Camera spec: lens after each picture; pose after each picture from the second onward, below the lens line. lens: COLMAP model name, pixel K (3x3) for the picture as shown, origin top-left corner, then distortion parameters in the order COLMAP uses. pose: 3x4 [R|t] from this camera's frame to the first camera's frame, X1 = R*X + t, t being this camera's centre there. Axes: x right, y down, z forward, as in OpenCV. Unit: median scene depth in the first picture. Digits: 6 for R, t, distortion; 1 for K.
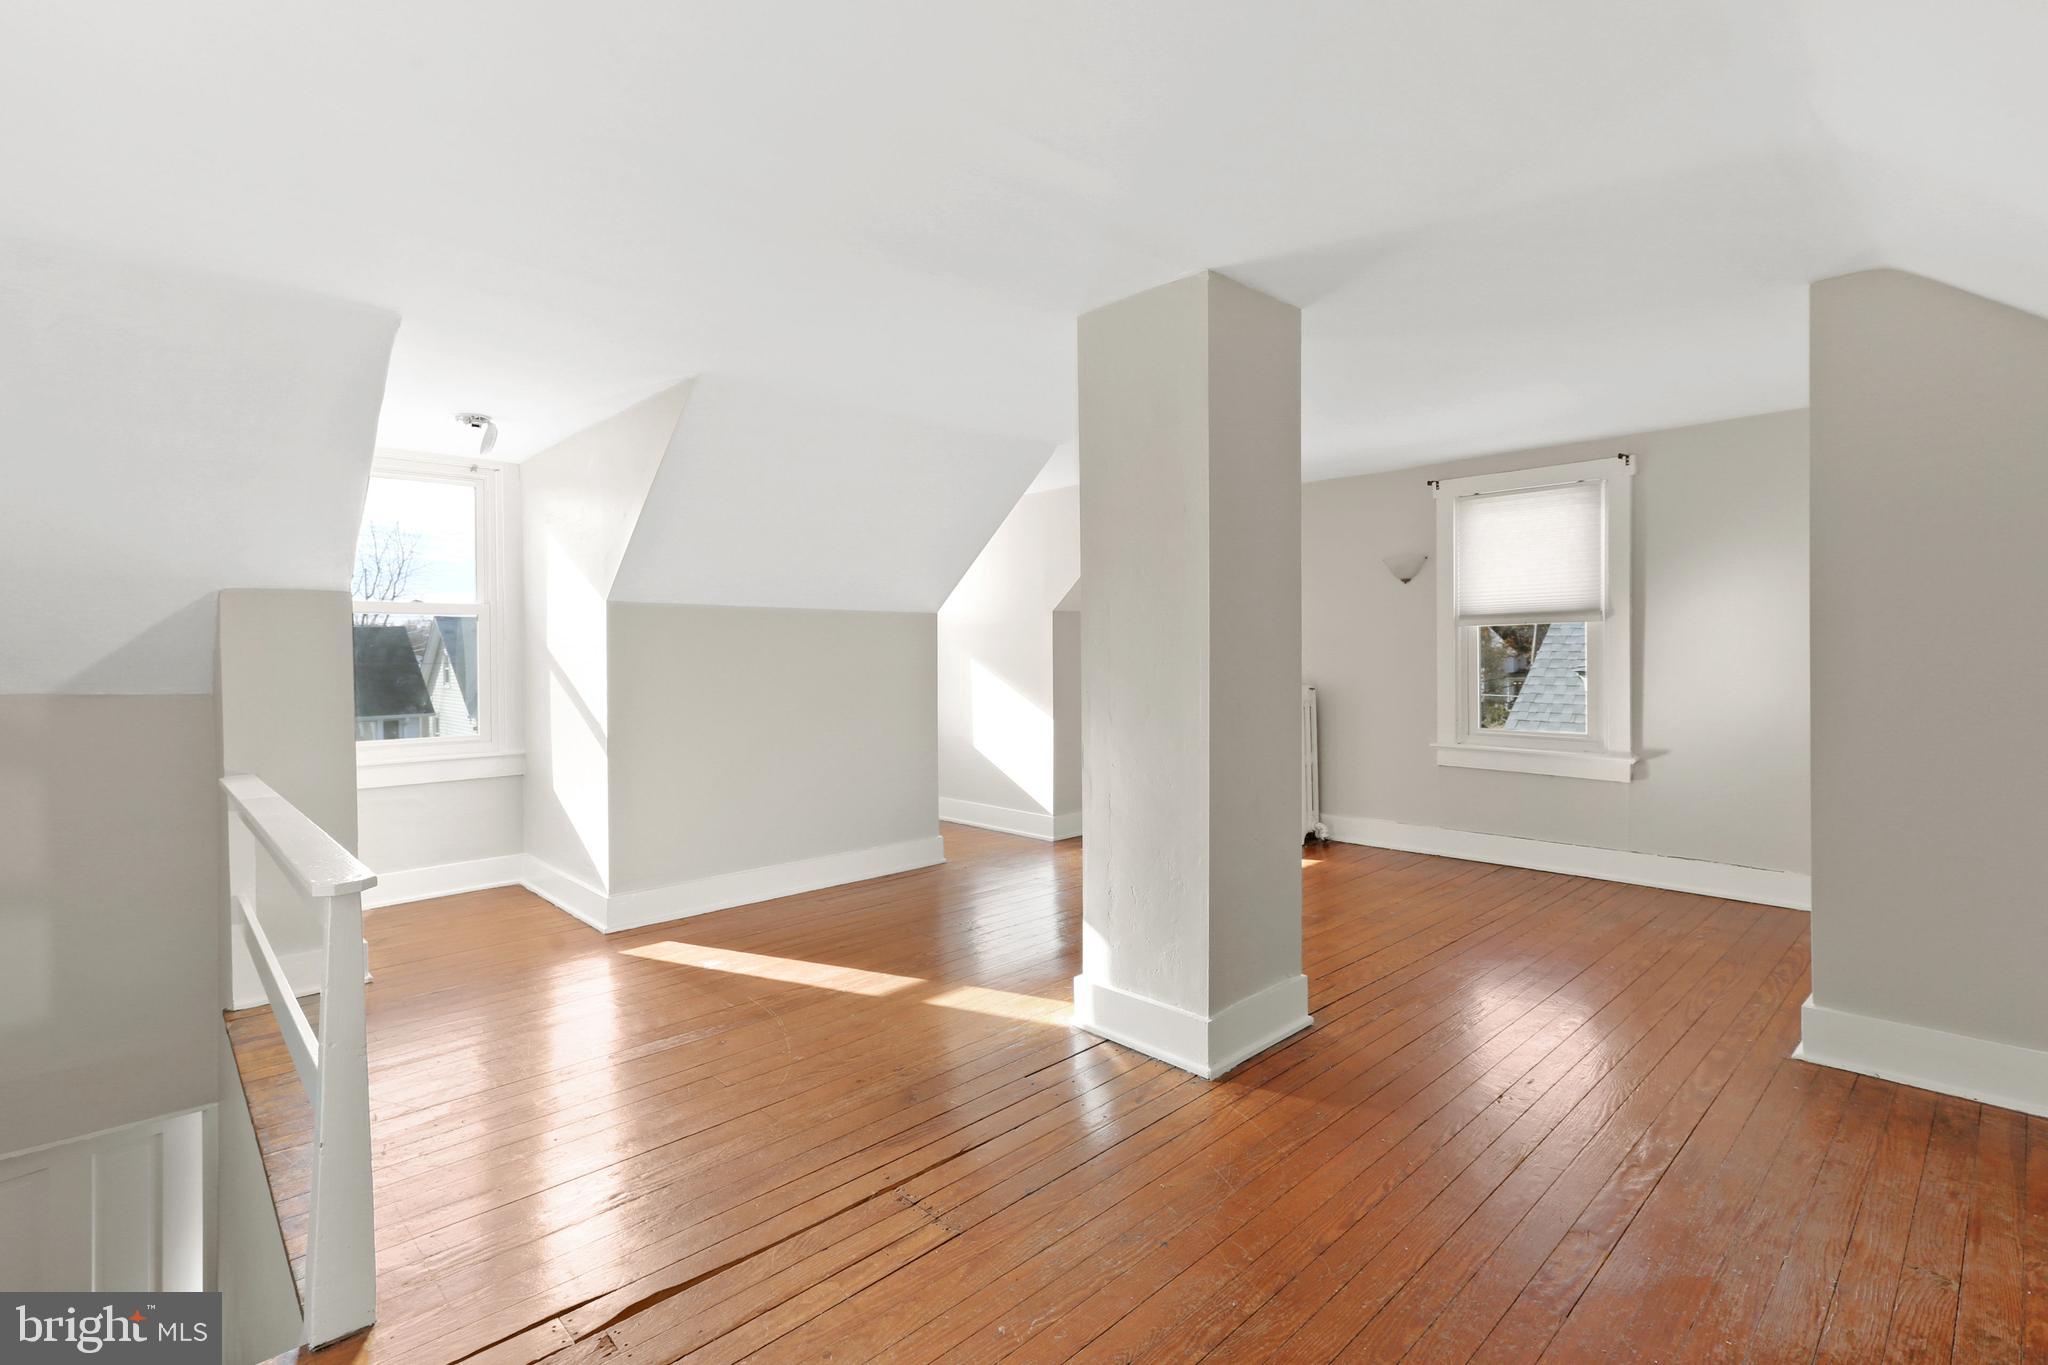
lens RADIAL K [[928.7, 0, 1010.9], [0, 928.7, 668.8], [0, 0, 1]] dist [0.008082, 0.000241]
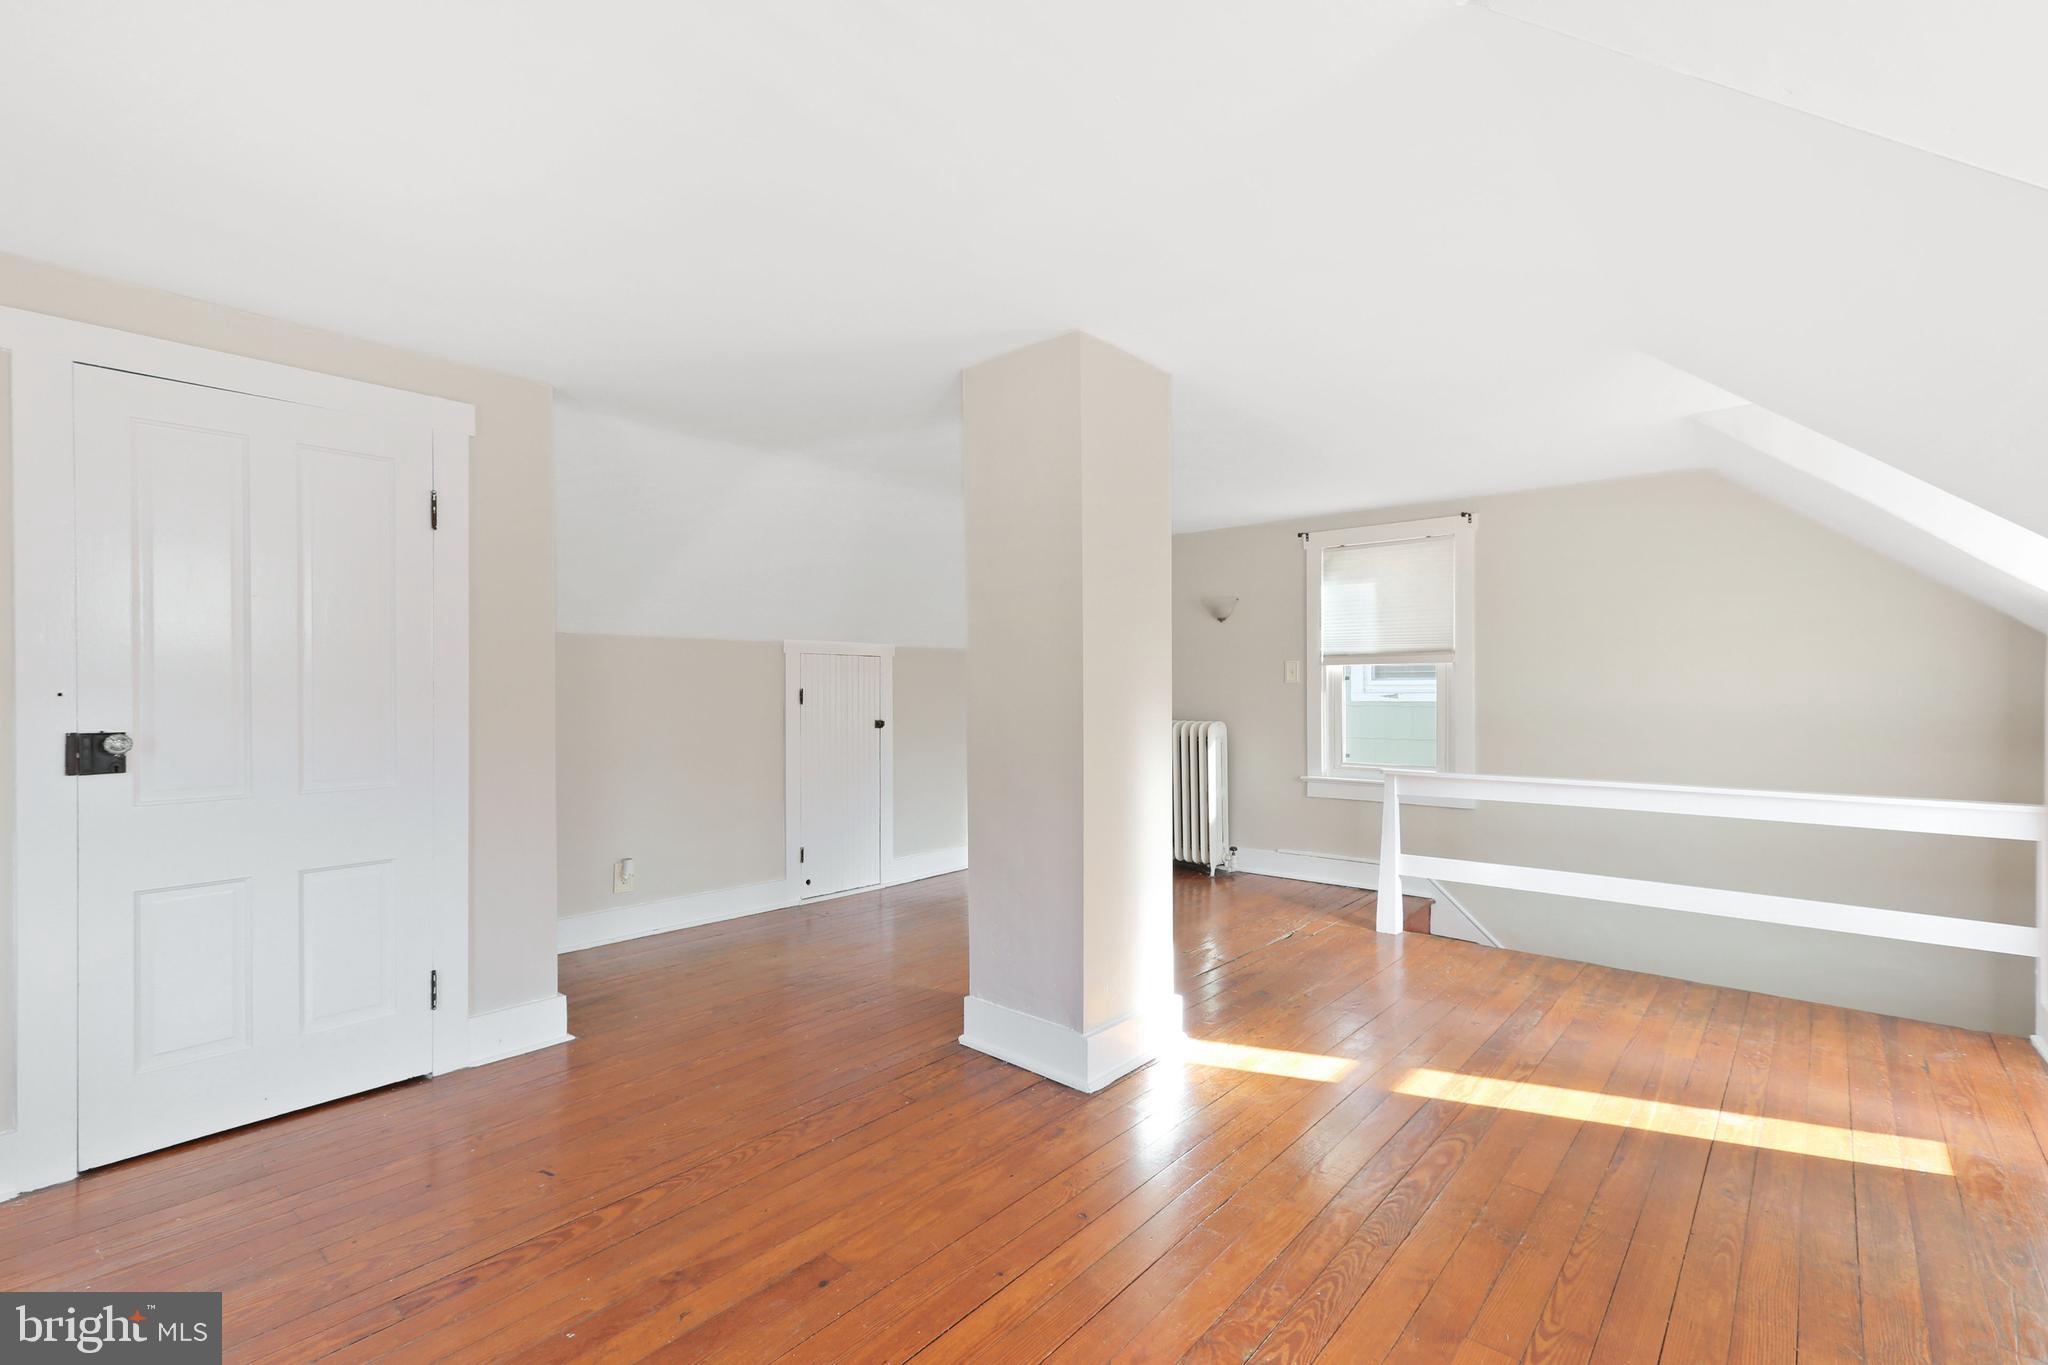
lens RADIAL K [[928.7, 0, 1010.9], [0, 928.7, 668.8], [0, 0, 1]] dist [0.008082, 0.000241]
pose [[-0.993786, 0.007726, -0.111035, 0.315222], [0.007761, 0.999970, 0.000121, -0.033725], [0.111032, -0.000741, -0.993817, 1.707568]]
